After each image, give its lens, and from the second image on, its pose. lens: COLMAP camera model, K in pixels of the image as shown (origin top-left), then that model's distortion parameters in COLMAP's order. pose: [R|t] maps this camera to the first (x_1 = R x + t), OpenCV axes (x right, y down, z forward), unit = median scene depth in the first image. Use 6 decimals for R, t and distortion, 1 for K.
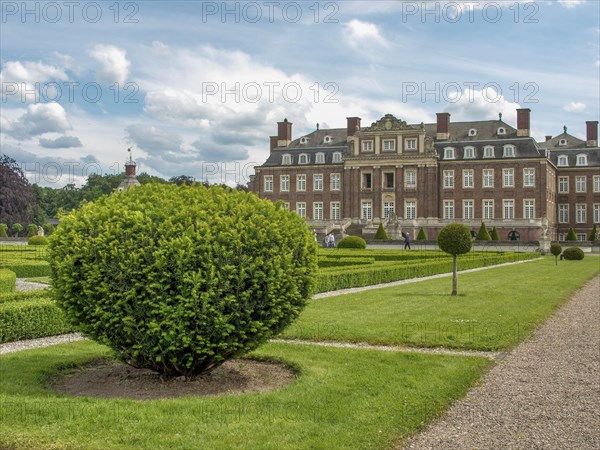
lens RADIAL K [[743.2, 0, 300.0], [0, 743.2, 225.0], [0, 0, 1]] dist [-0.006338, -0.023435]
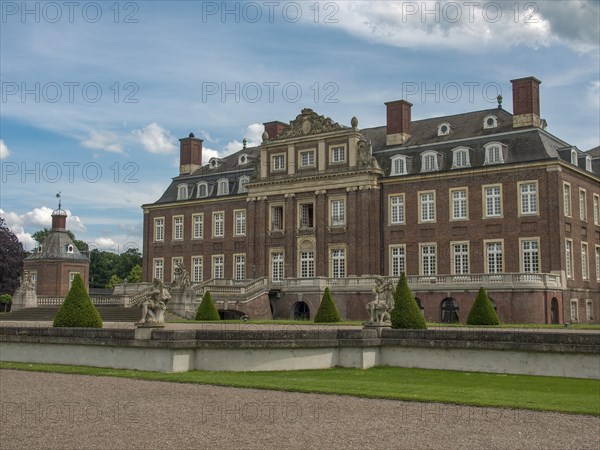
lens RADIAL K [[743.2, 0, 300.0], [0, 743.2, 225.0], [0, 0, 1]] dist [-0.006338, -0.023435]
pose [[0.973925, -0.034311, -0.224260, 0.252941], [0.015642, 0.996301, -0.084501, -0.001291], [0.226330, 0.078789, 0.970859, 0.414391]]
